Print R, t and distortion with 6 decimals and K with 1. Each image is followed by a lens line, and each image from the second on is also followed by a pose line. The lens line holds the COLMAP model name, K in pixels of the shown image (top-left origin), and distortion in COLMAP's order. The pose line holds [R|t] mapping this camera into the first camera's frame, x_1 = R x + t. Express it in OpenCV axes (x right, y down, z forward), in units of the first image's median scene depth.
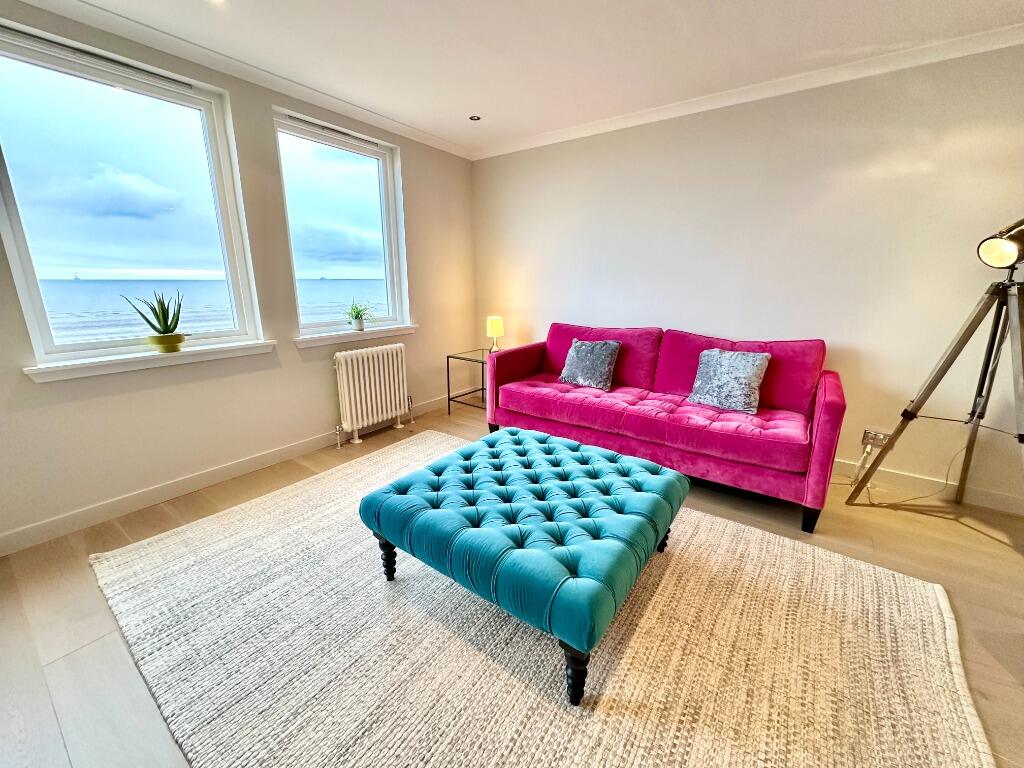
lens RADIAL K [[408.4, 0, 517.3], [0, 408.4, 383.7], [0, 0, 1]] dist [0.000157, -0.000360]
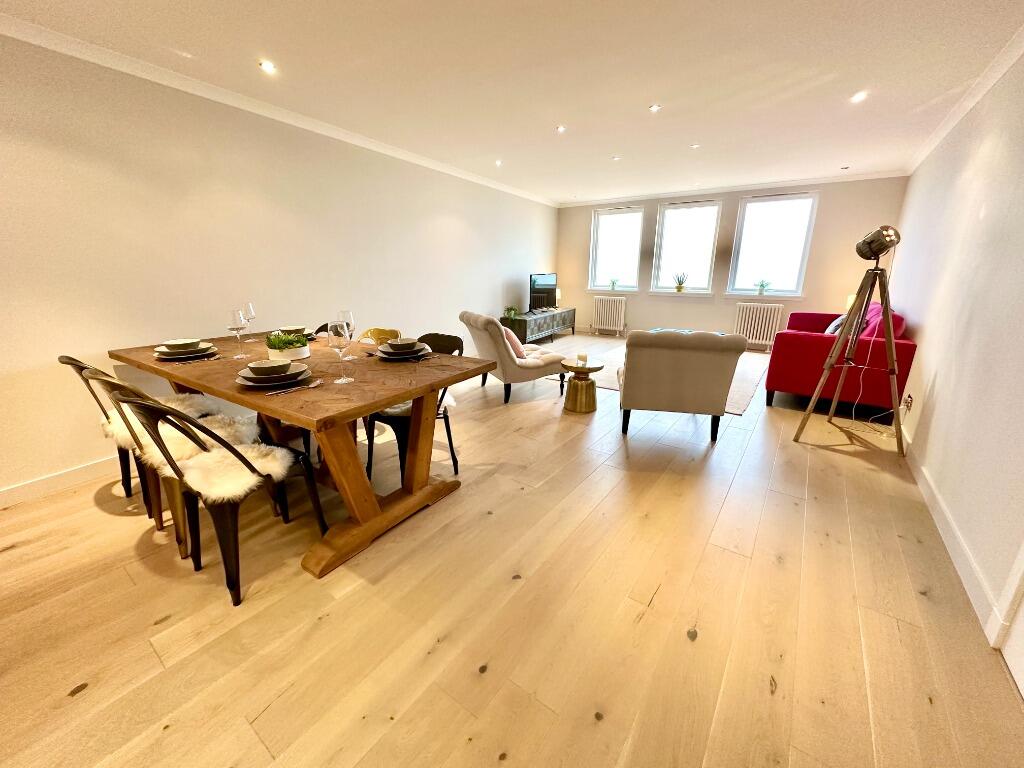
lens RADIAL K [[409.7, 0, 508.8], [0, 409.7, 386.4], [0, 0, 1]] dist [-0.009750, -0.000202]
pose [[-0.014498, 0.275555, -0.961176, 2.273788], [-0.246804, 0.930548, 0.270497, 0.067774], [0.968957, 0.241144, 0.054517, -0.231477]]
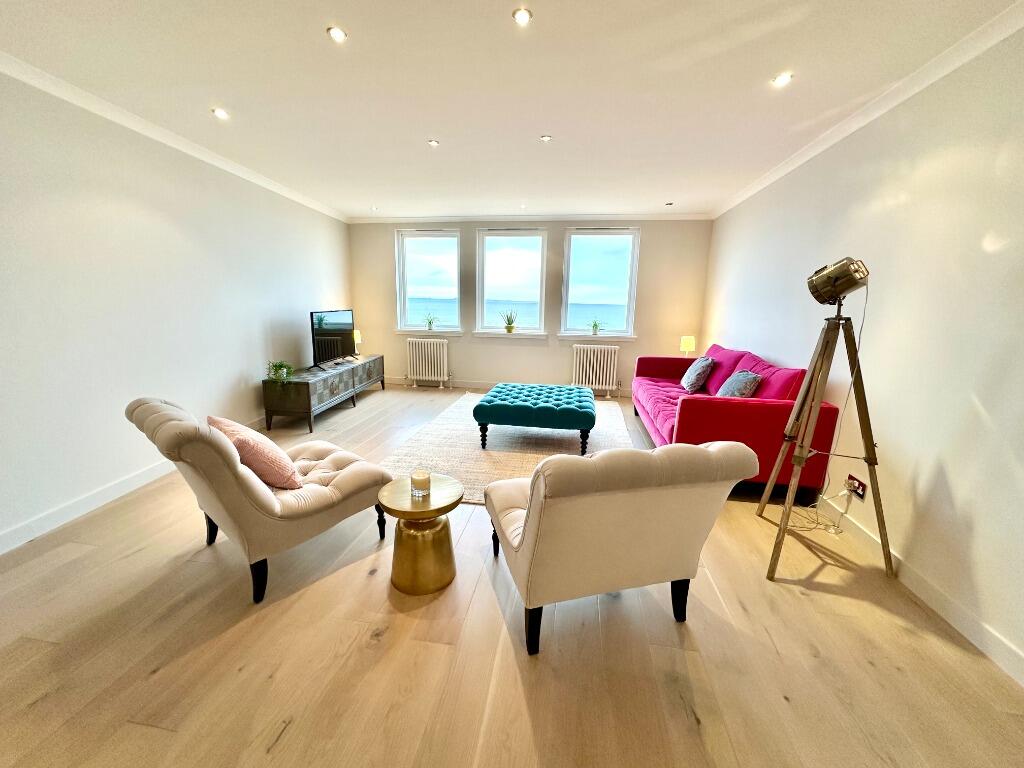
lens RADIAL K [[409.7, 0, 508.8], [0, 409.7, 386.4], [0, 0, 1]] dist [-0.009750, -0.000202]
pose [[0.439582, 0.187212, -0.878476, 1.457702], [-0.239639, 0.967030, 0.086171, 0.028817], [0.865645, 0.172638, 0.469952, -0.155745]]
